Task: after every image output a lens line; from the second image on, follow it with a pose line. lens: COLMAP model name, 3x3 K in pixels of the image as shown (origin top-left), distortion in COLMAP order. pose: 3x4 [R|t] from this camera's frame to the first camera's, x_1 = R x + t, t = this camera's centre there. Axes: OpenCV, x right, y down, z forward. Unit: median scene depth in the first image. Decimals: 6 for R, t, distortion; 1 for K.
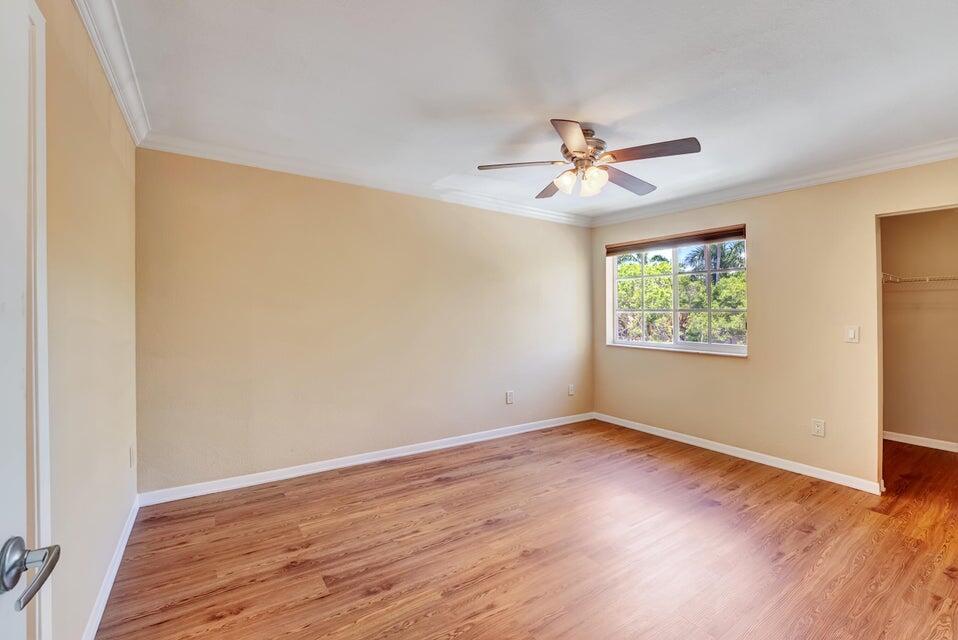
lens RADIAL K [[402.9, 0, 478.4], [0, 402.9, 312.7], [0, 0, 1]] dist [-0.021606, 0.000137]
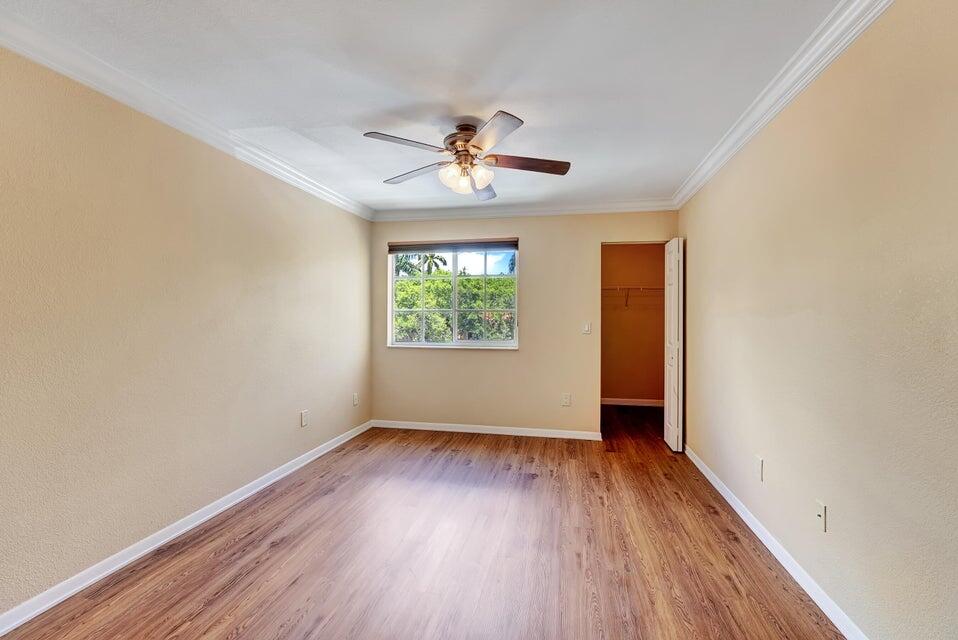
lens RADIAL K [[424.9, 0, 480.9], [0, 424.9, 313.2], [0, 0, 1]] dist [-0.017776, -0.000096]
pose [[0.723135, -0.004803, 0.690690, -0.285265], [0.005155, 0.999986, 0.001557, -0.000125], [-0.690688, 0.002435, 0.723149, 0.157441]]
